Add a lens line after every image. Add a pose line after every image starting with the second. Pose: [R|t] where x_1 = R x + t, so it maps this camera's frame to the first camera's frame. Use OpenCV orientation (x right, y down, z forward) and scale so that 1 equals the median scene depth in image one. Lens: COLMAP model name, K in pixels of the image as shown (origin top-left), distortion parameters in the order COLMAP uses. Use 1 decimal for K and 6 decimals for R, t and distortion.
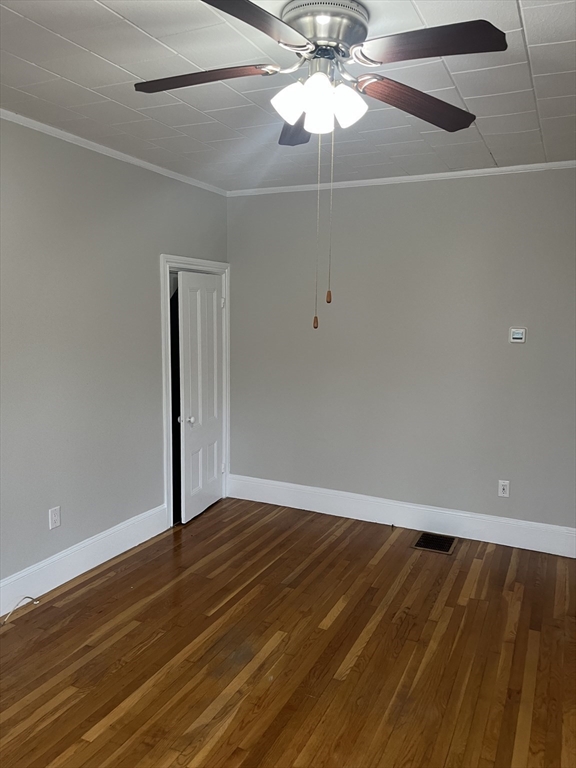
lens RADIAL K [[587.8, 0, 288.0], [0, 587.8, 384.0], [0, 0, 1]] dist [-0.012646, -0.007711]
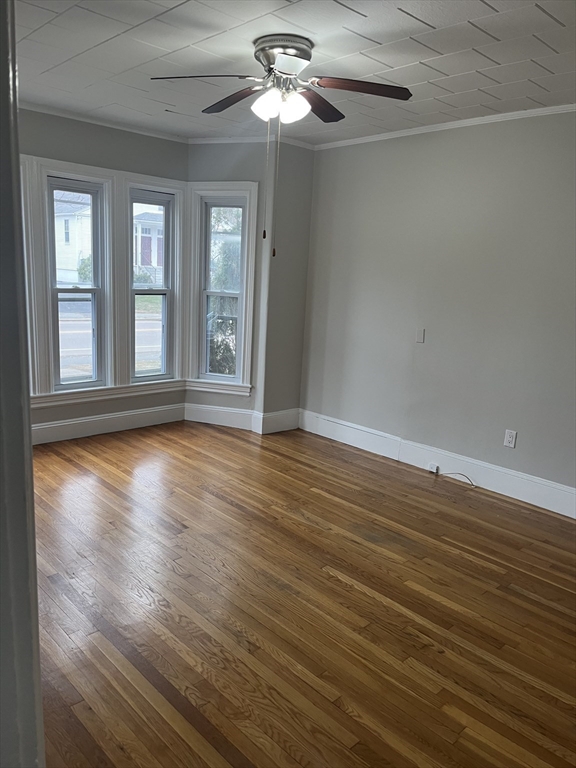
lens RADIAL K [[587.8, 0, 288.0], [0, 587.8, 384.0], [0, 0, 1]] dist [-0.012646, -0.007711]
pose [[-0.361596, 0.157449, -0.918944, 0.988738], [-0.170262, 0.957911, 0.231122, -0.098223], [0.916656, 0.240034, -0.319570, 1.052398]]
